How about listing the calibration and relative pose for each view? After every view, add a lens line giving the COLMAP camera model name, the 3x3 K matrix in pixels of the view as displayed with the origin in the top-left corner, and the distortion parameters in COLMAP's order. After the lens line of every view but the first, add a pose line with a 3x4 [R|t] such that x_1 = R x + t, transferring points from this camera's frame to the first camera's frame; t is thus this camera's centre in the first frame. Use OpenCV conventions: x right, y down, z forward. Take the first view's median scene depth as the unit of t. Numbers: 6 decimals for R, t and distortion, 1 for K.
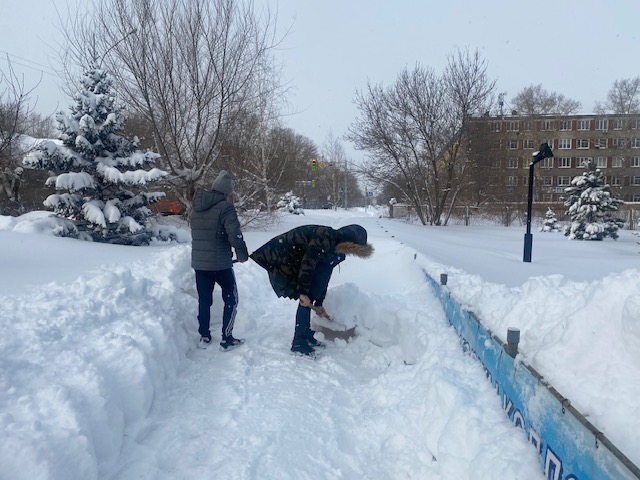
lens RADIAL K [[518.7, 0, 320.8], [0, 518.7, 240.5], [0, 0, 1]] dist [0.002561, 0.000377]
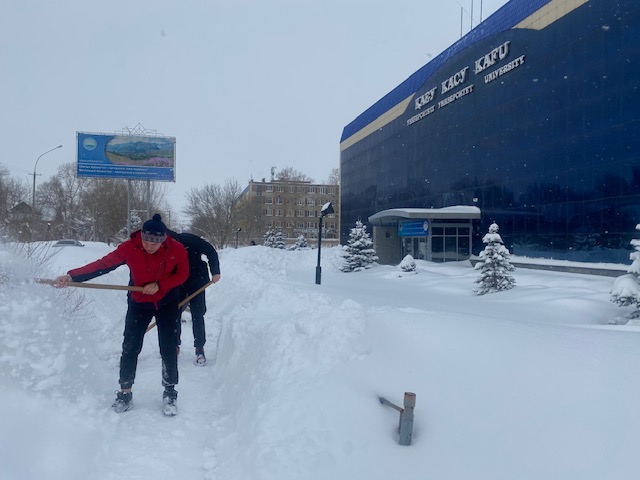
lens RADIAL K [[483.8, 0, 323.6], [0, 483.8, 242.1], [0, 0, 1]] dist [-0.004374, -0.002746]
pose [[0.923586, 0.007446, 0.383319, -0.182547], [0.016526, 0.998109, -0.059206, 0.072031], [-0.383035, 0.061016, 0.921716, -1.159411]]
